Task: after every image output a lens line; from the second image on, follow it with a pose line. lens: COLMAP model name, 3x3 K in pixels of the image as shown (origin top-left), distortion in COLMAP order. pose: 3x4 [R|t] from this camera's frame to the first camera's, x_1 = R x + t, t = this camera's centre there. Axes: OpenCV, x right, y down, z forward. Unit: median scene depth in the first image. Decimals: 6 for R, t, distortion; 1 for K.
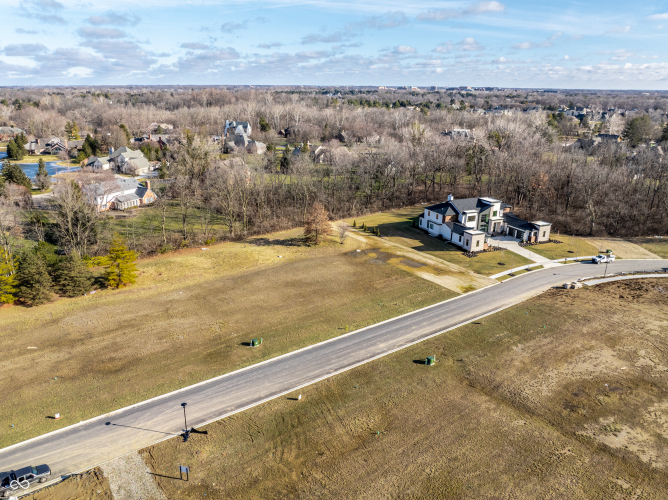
lens RADIAL K [[519.8, 0, 325.0], [0, 519.8, 254.3], [0, 0, 1]] dist [-0.027677, -0.004069]
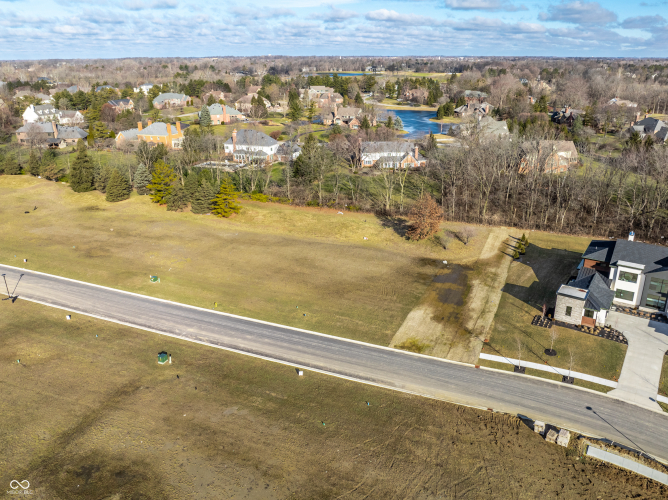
lens RADIAL K [[524.1, 0, 351.6], [0, 524.1, 218.3], [0, 0, 1]] dist [-0.042312, 0.011848]
pose [[0.523512, 0.246571, -0.815560, 0.618685], [-0.259177, 0.957934, 0.123249, -0.131231], [0.811642, 0.146852, 0.565395, 0.426383]]
